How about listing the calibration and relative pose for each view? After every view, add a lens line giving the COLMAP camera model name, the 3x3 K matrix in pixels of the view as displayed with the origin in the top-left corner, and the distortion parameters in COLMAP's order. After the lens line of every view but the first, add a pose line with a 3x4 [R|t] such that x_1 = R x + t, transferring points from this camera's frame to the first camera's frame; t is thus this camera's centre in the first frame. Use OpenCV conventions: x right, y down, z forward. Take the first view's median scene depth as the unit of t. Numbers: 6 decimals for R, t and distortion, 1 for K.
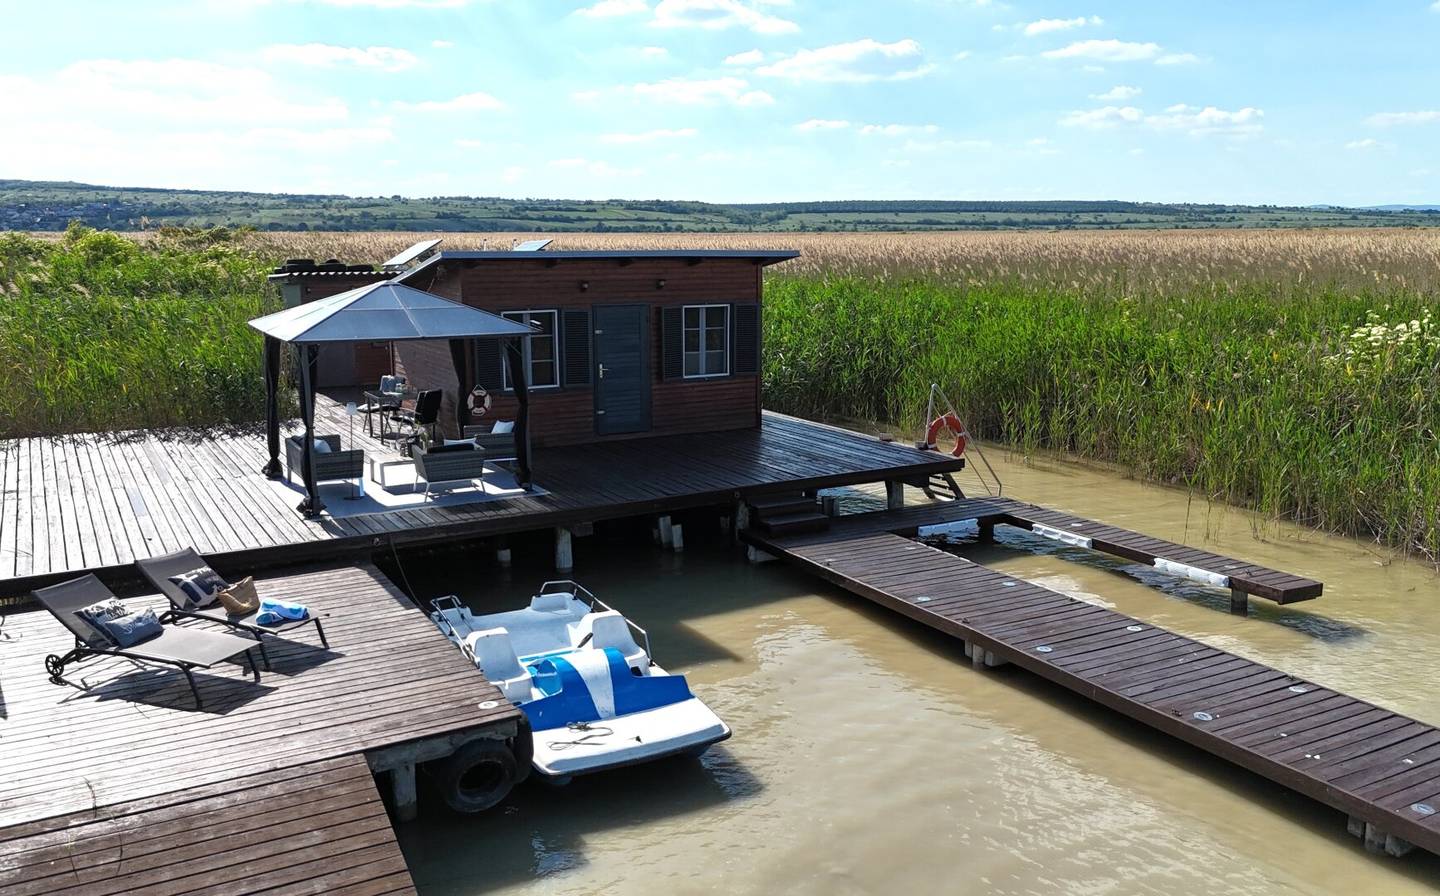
lens RADIAL K [[1174.8, 0, 719.2], [0, 1174.8, 448.1], [0, 0, 1]] dist [-0.002563, -0.000151]
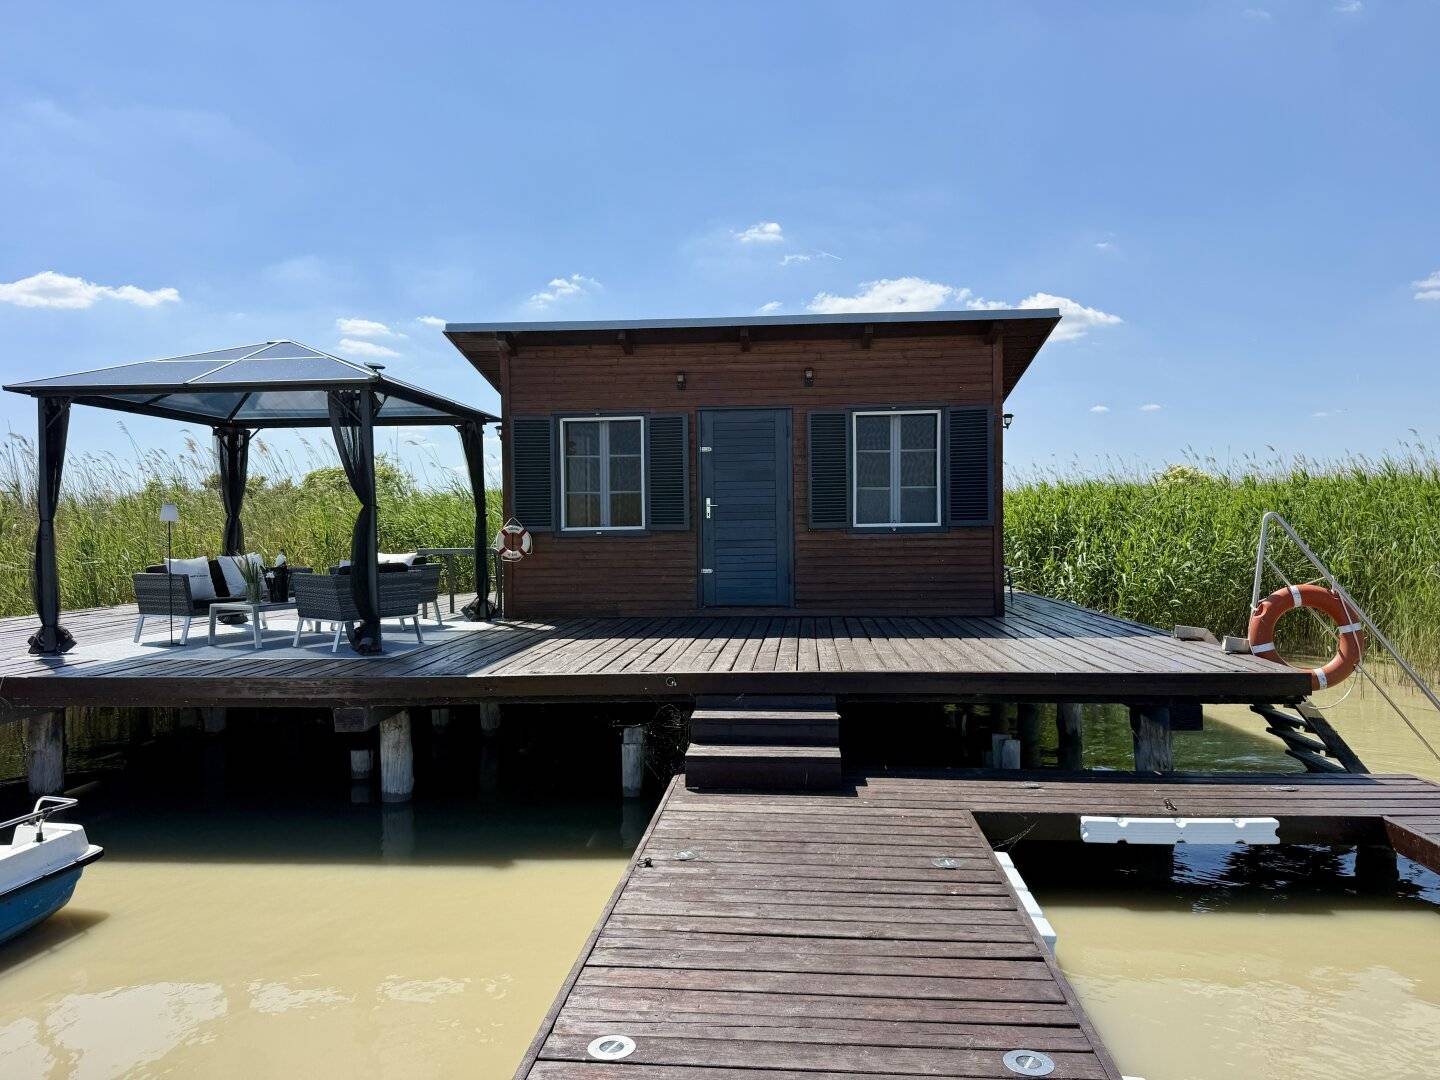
lens RADIAL K [[1009.9, 0, 715.4], [0, 1009.9, 540.8], [0, 0, 1]] dist [0.008769, 0.002304]
pose [[0.813843, -0.002801, -0.581078, 0.228789], [-0.092386, 0.986645, -0.134150, 0.028033], [0.573693, 0.162861, 0.802716, 0.541194]]
